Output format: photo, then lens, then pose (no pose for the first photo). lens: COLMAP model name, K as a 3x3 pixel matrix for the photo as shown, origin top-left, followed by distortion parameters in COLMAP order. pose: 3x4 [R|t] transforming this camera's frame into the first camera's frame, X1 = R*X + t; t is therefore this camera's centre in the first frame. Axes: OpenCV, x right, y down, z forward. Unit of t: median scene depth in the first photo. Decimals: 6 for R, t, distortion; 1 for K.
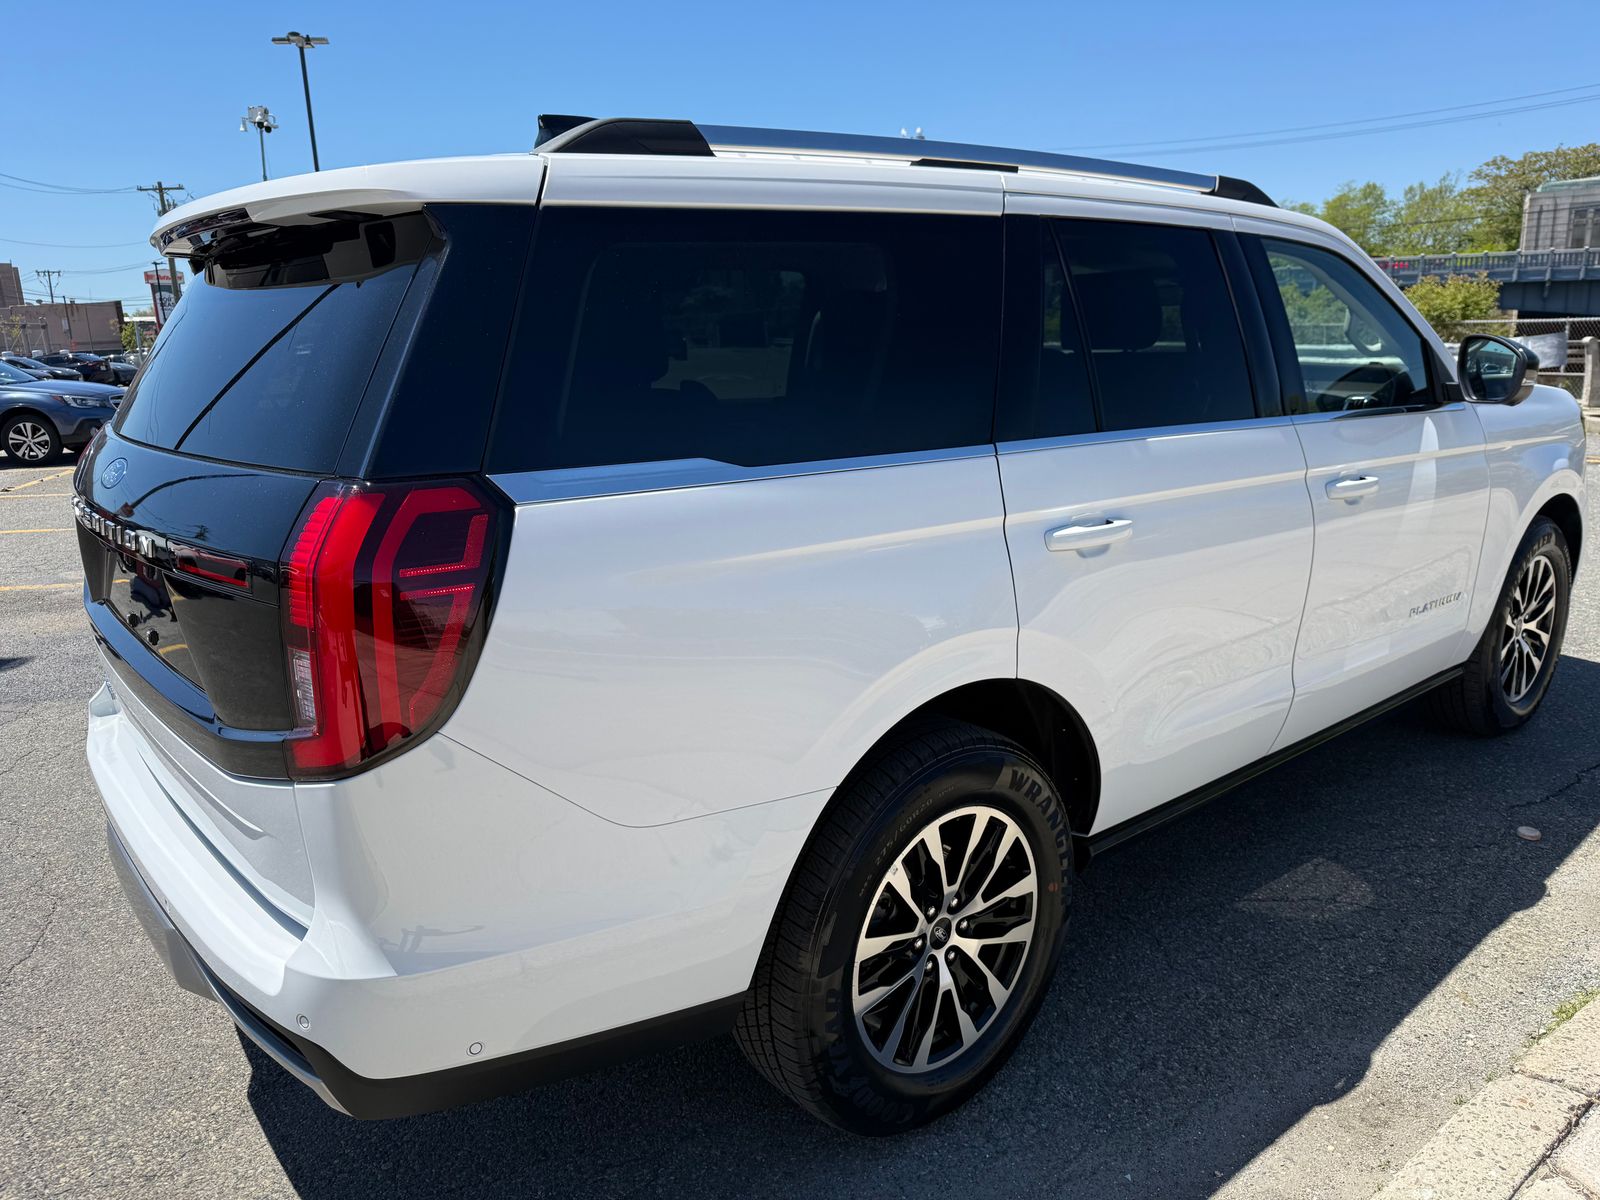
lens RADIAL K [[1142.2, 0, 793.6], [0, 1142.2, 585.5], [0, 0, 1]] dist [0.052110, -0.070121]
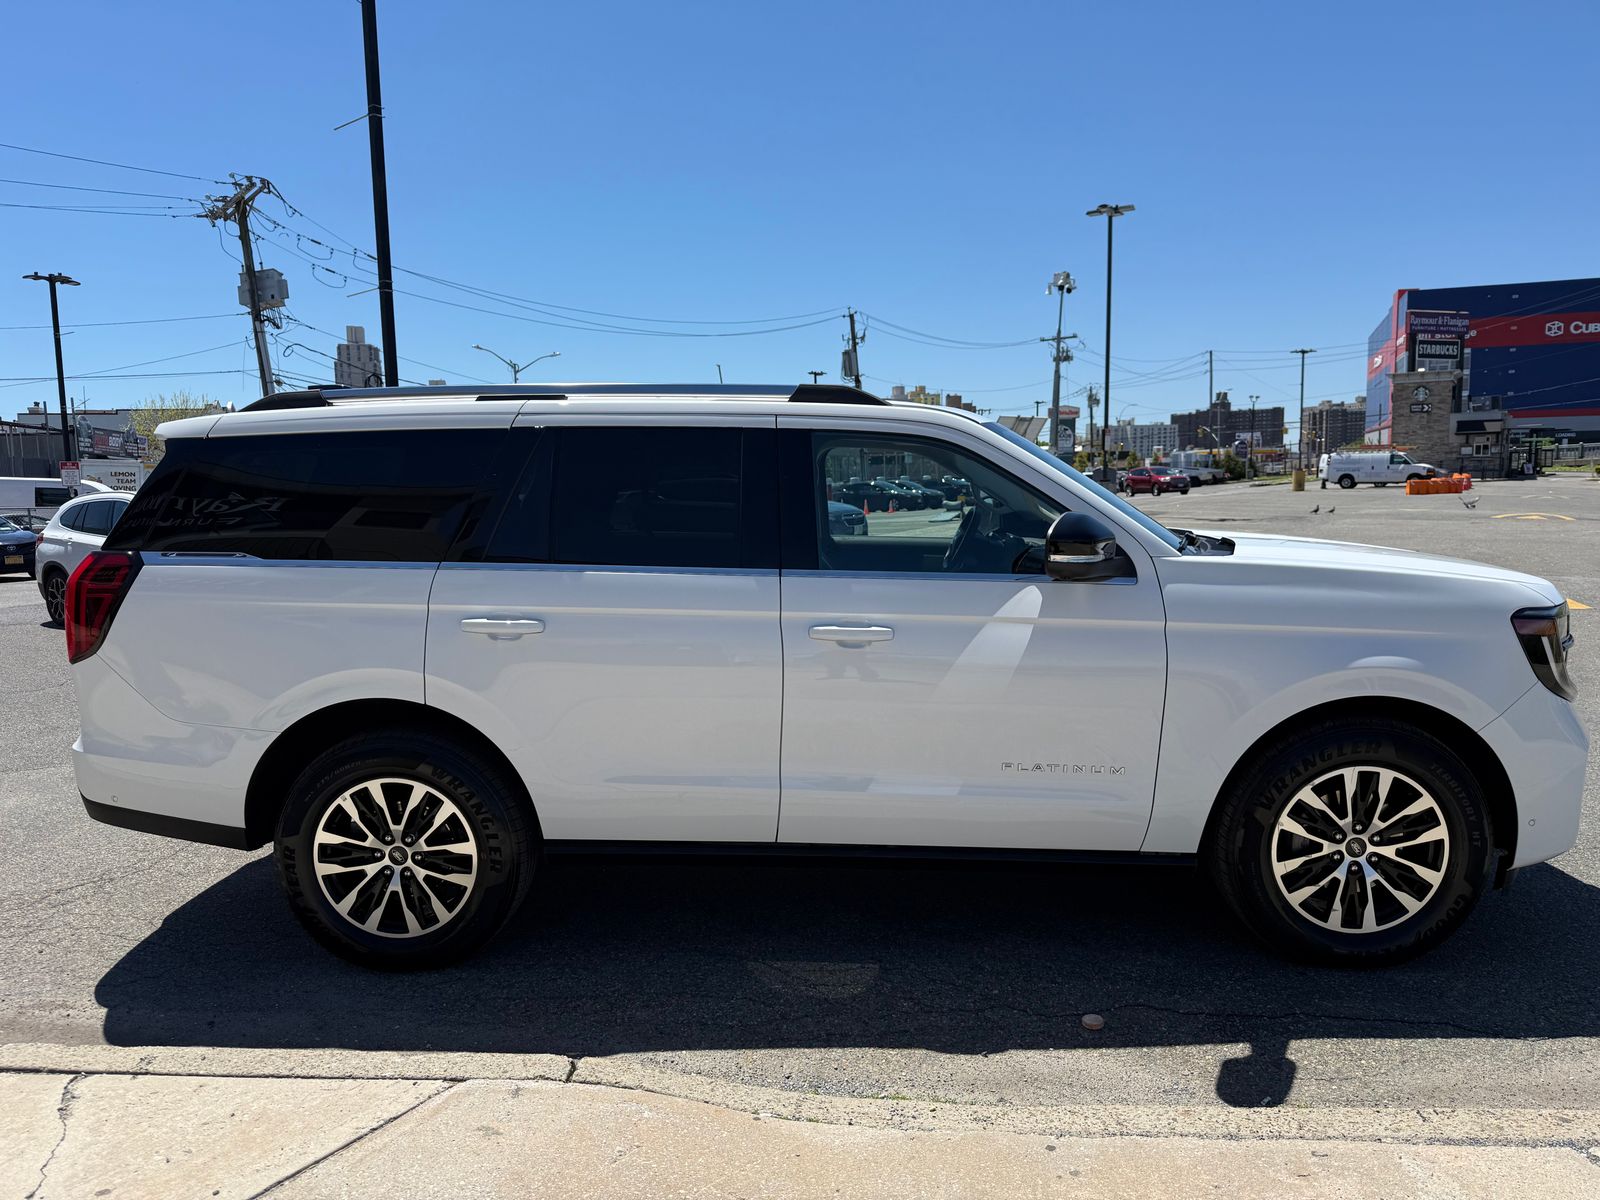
lens RADIAL K [[1142.2, 0, 793.6], [0, 1142.2, 585.5], [0, 0, 1]] dist [0.052110, -0.070121]
pose [[0.728566, 0.085498, -0.679619, 1.503989], [-0.156471, 0.986719, -0.043608, -0.089495], [0.666865, 0.138112, 0.732268, 0.104177]]
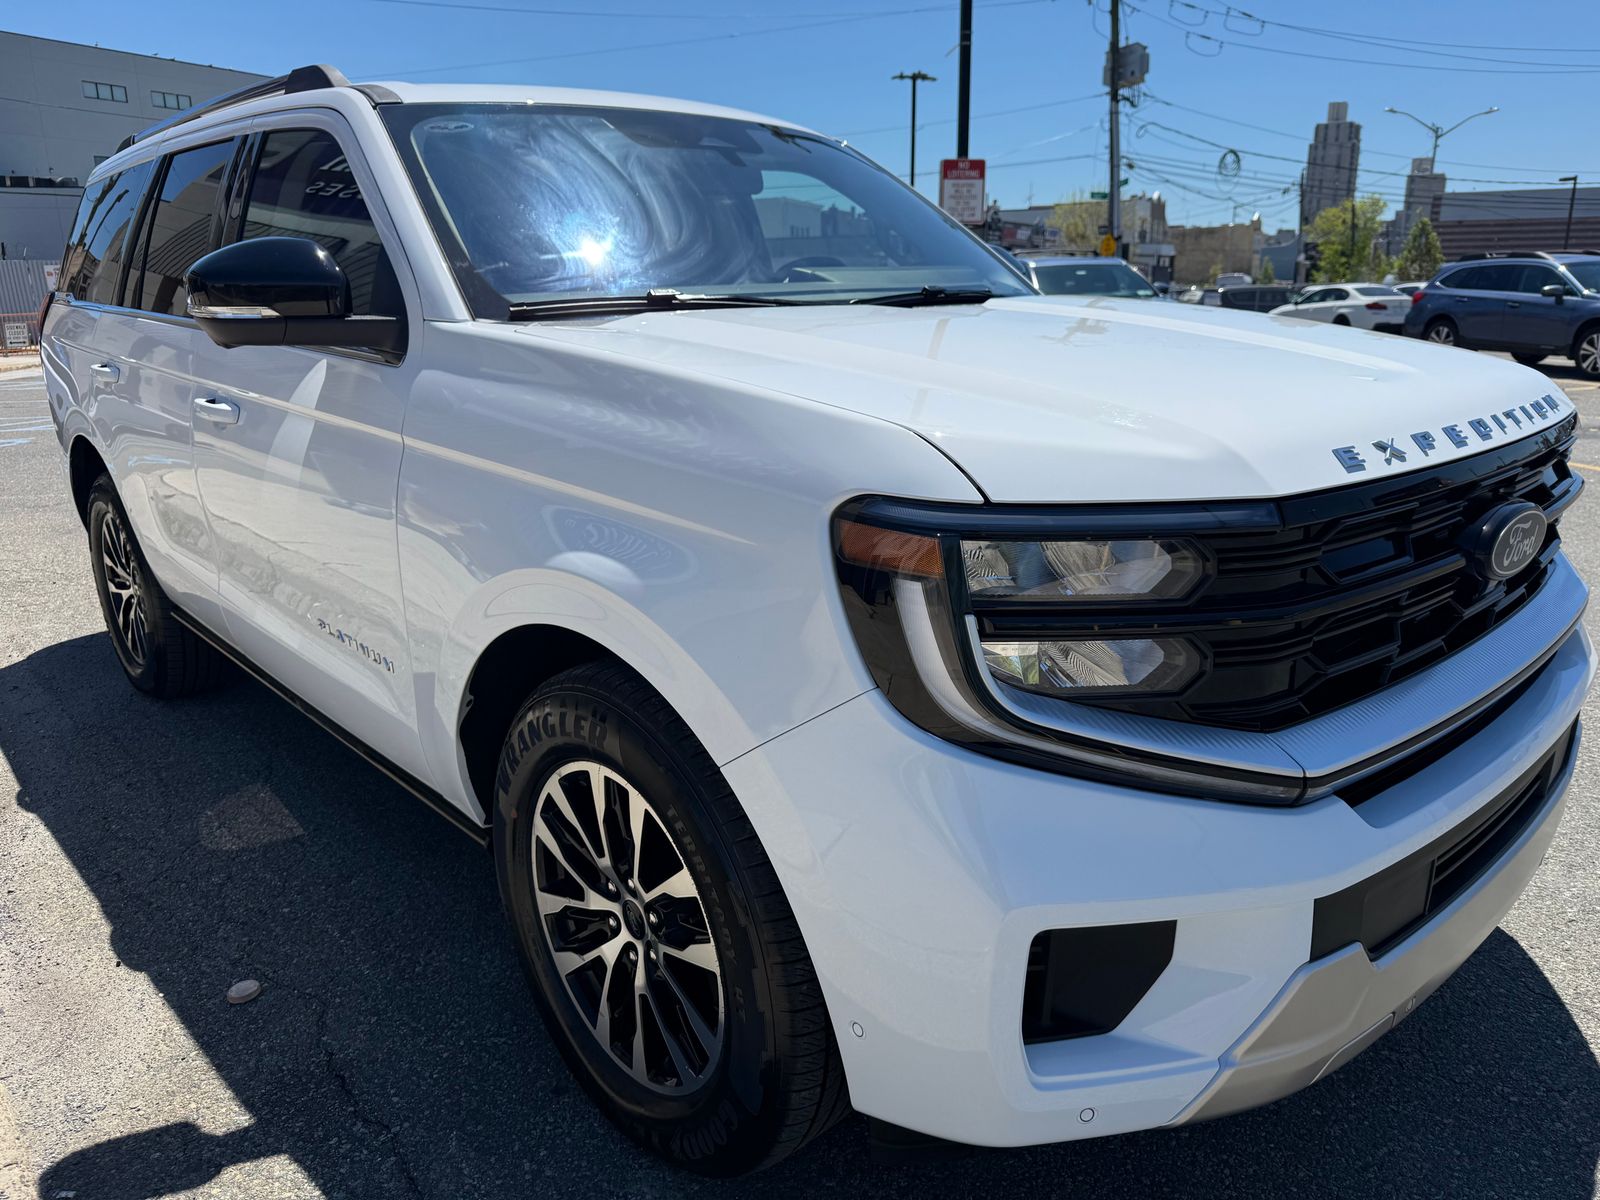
lens RADIAL K [[1142.2, 0, 793.6], [0, 1142.2, 585.5], [0, 0, 1]] dist [0.052110, -0.070121]
pose [[0.035328, 0.286544, -0.957416, 1.709147], [-0.213881, 0.937985, 0.272836, -0.362591], [0.976221, 0.195135, 0.094423, 1.677094]]
